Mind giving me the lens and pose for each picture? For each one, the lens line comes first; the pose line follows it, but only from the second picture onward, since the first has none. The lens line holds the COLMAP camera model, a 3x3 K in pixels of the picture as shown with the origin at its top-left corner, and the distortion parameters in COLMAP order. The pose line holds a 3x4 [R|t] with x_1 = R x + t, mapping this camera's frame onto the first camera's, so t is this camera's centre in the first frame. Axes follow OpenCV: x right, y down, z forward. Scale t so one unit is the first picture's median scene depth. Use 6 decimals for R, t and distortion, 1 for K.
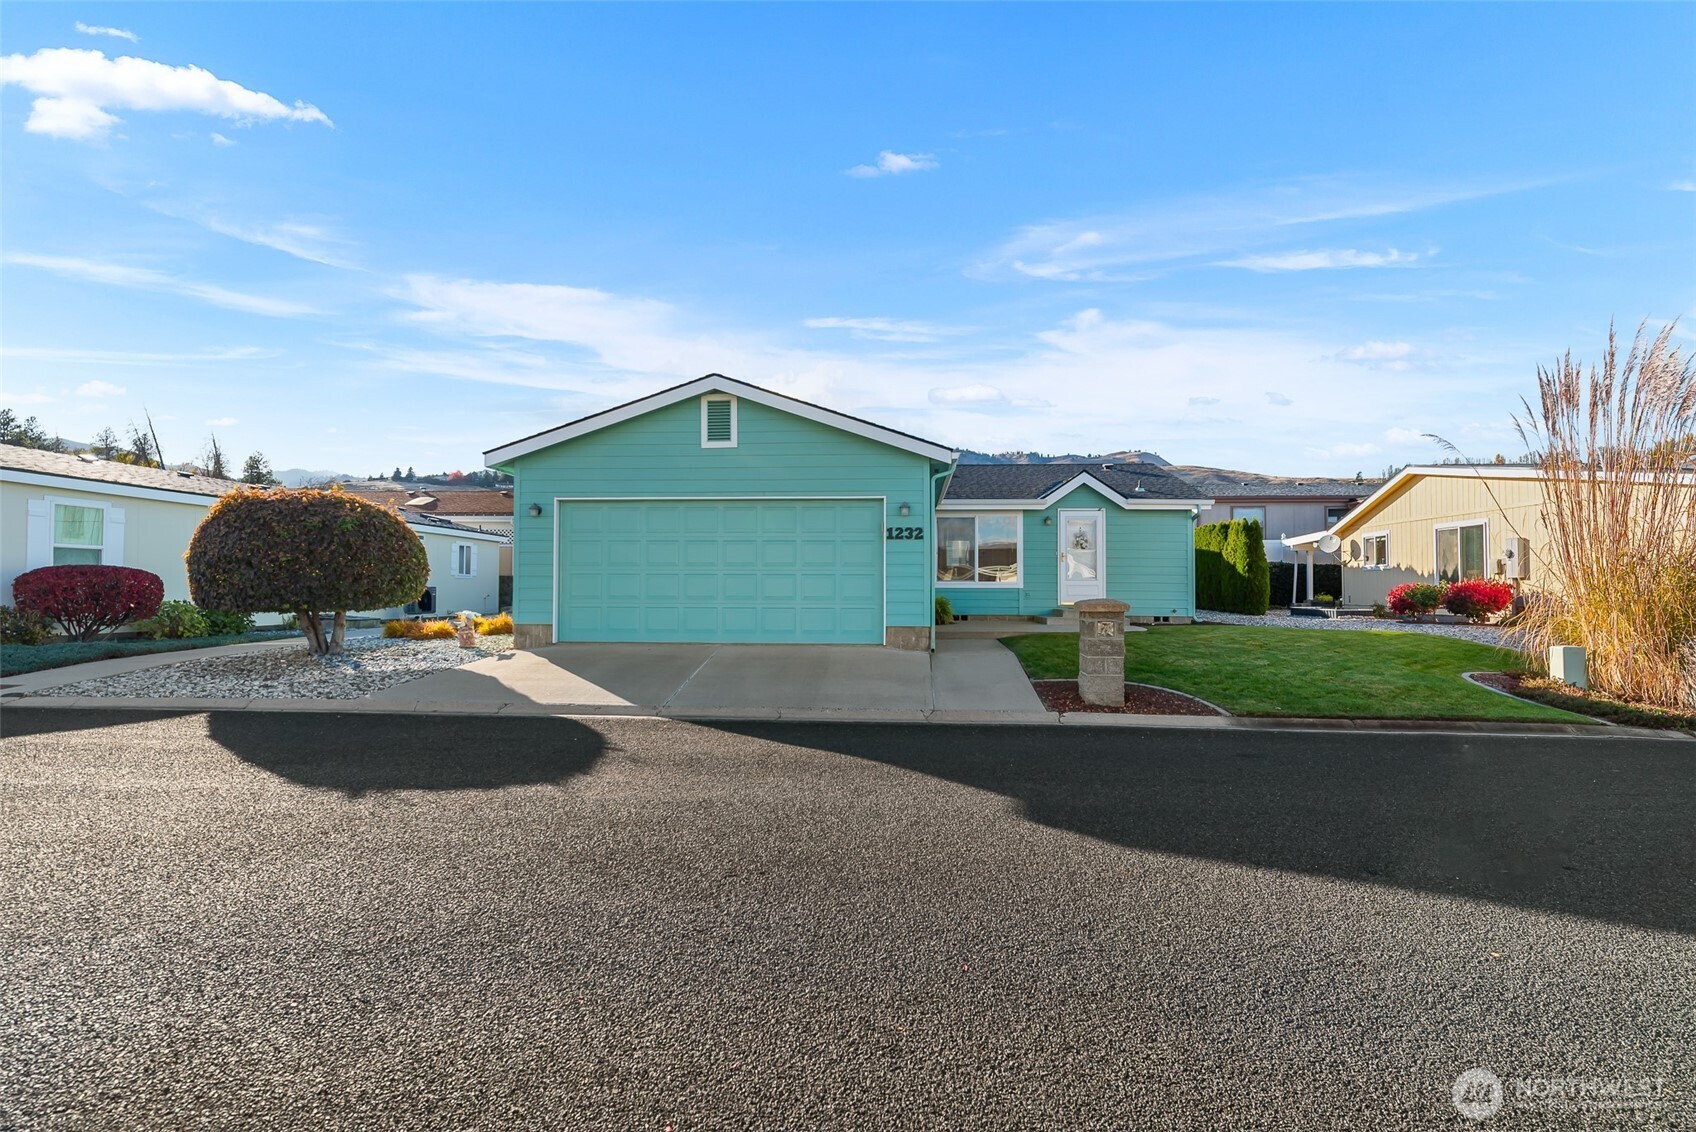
lens RADIAL K [[822.6, 0, 863.1], [0, 822.6, 577.8], [0, 0, 1]] dist [0.002253, -0.000489]
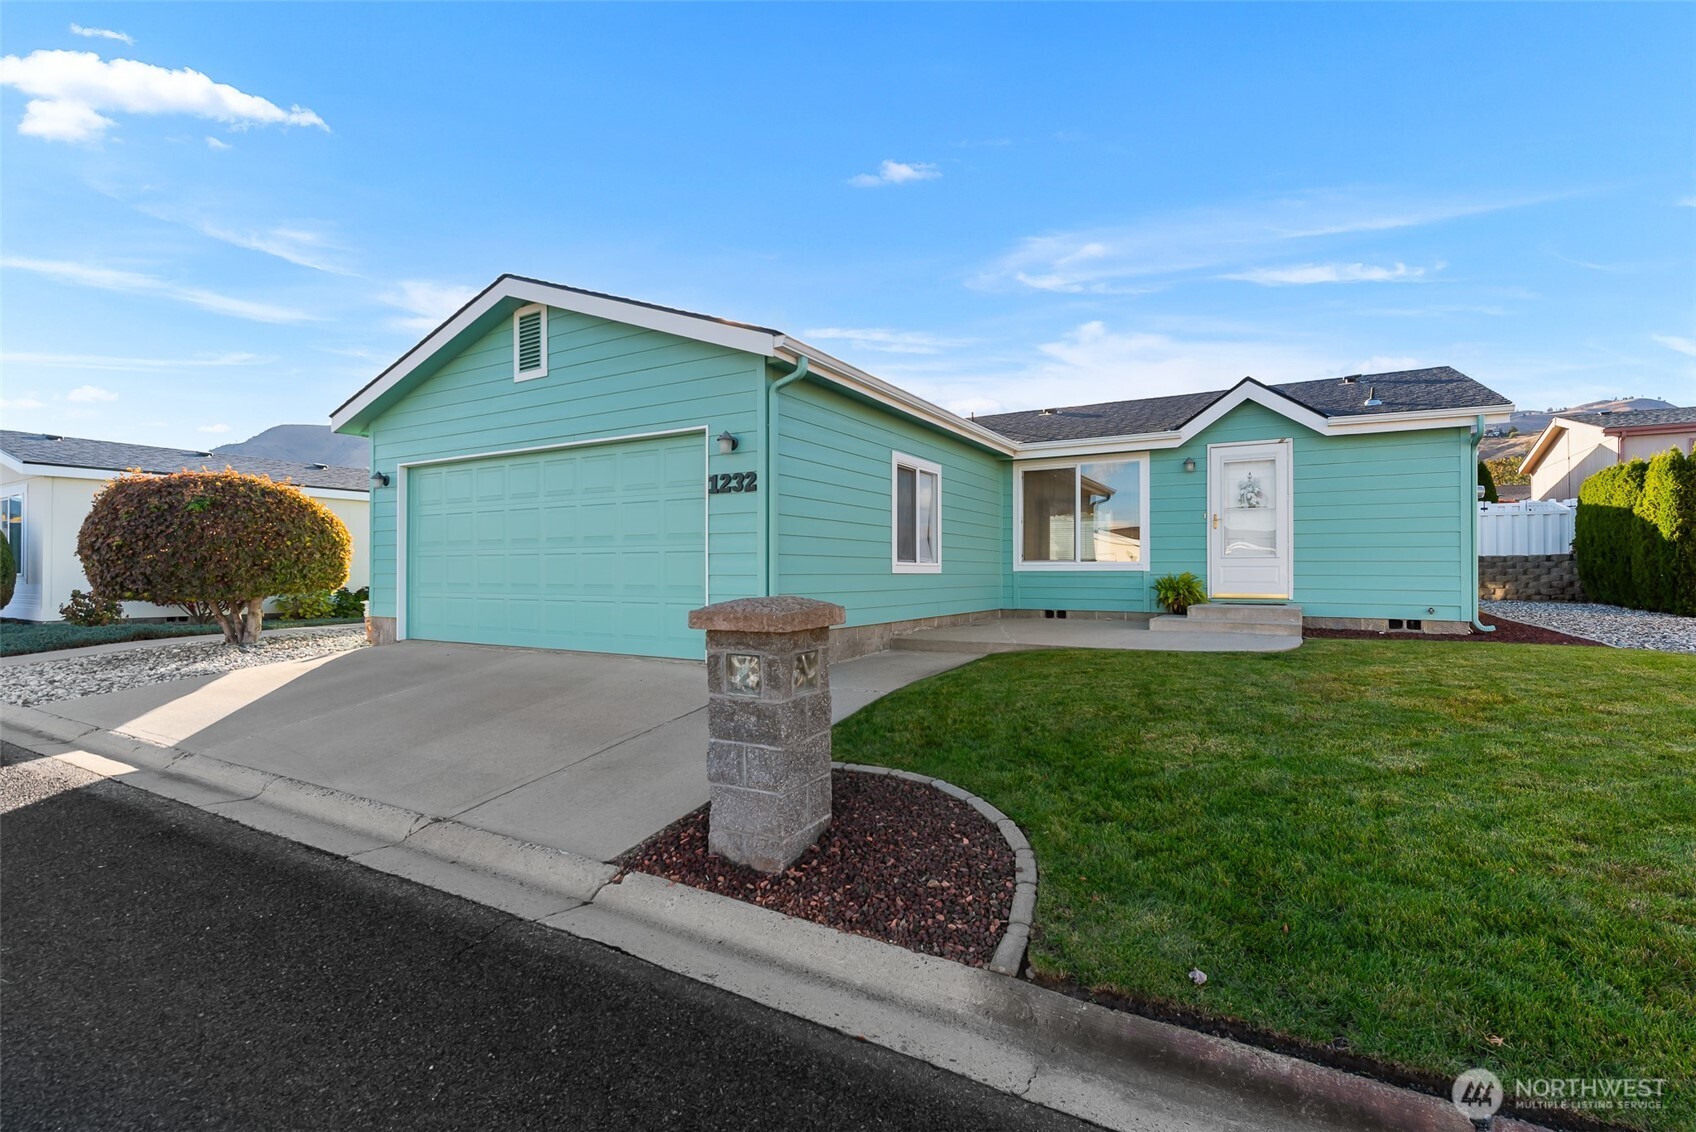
lens RADIAL K [[766.2, 0, 861.6], [0, 766.2, 574.1], [0, 0, 1]] dist [0.000473, 0.000440]
pose [[0.894595, -0.002217, -0.446872, 0.268320], [0.009052, 0.999872, 0.013162, 0.004969], [0.446786, -0.015820, 0.894501, 0.363159]]
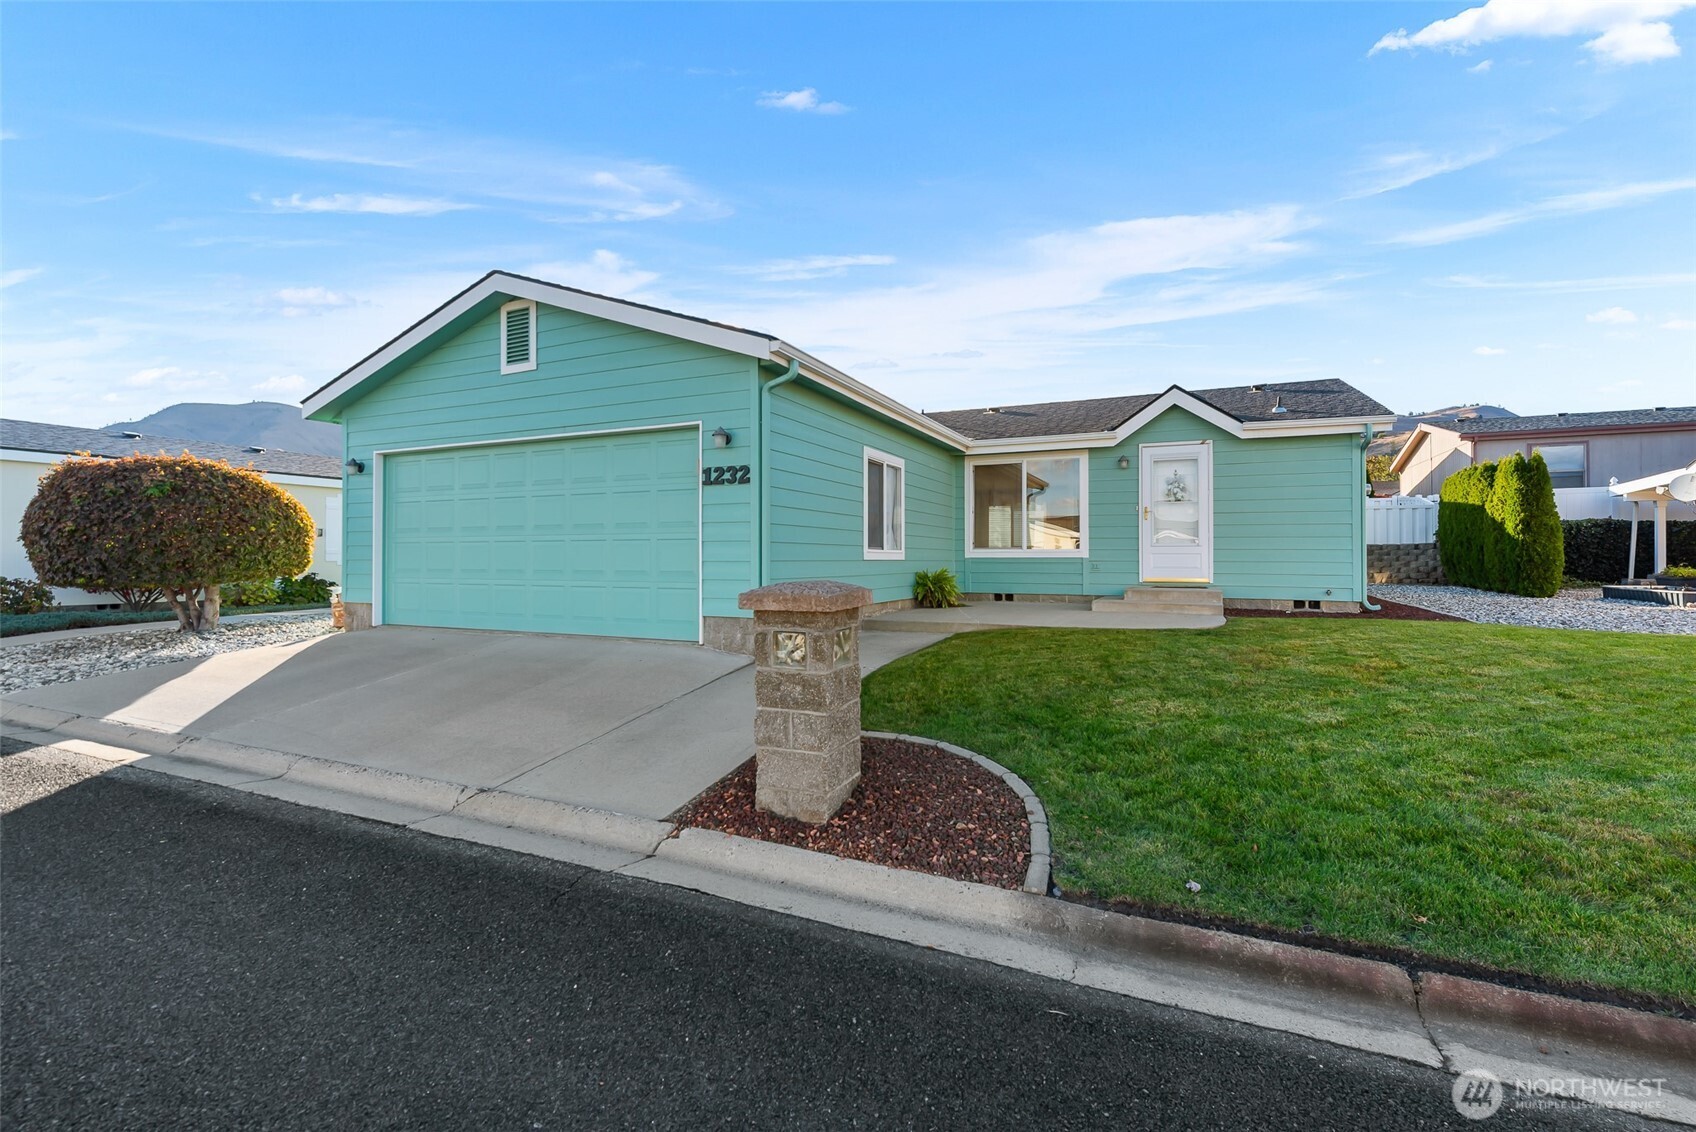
lens RADIAL K [[741.4, 0, 867.2], [0, 741.4, 557.8], [0, 0, 1]] dist [0.000242, -0.000040]
pose [[0.934269, -0.002905, -0.356557, 0.251376], [0.007243, 0.999915, 0.010831, 0.004269], [0.356495, -0.012702, 0.934211, 0.332323]]
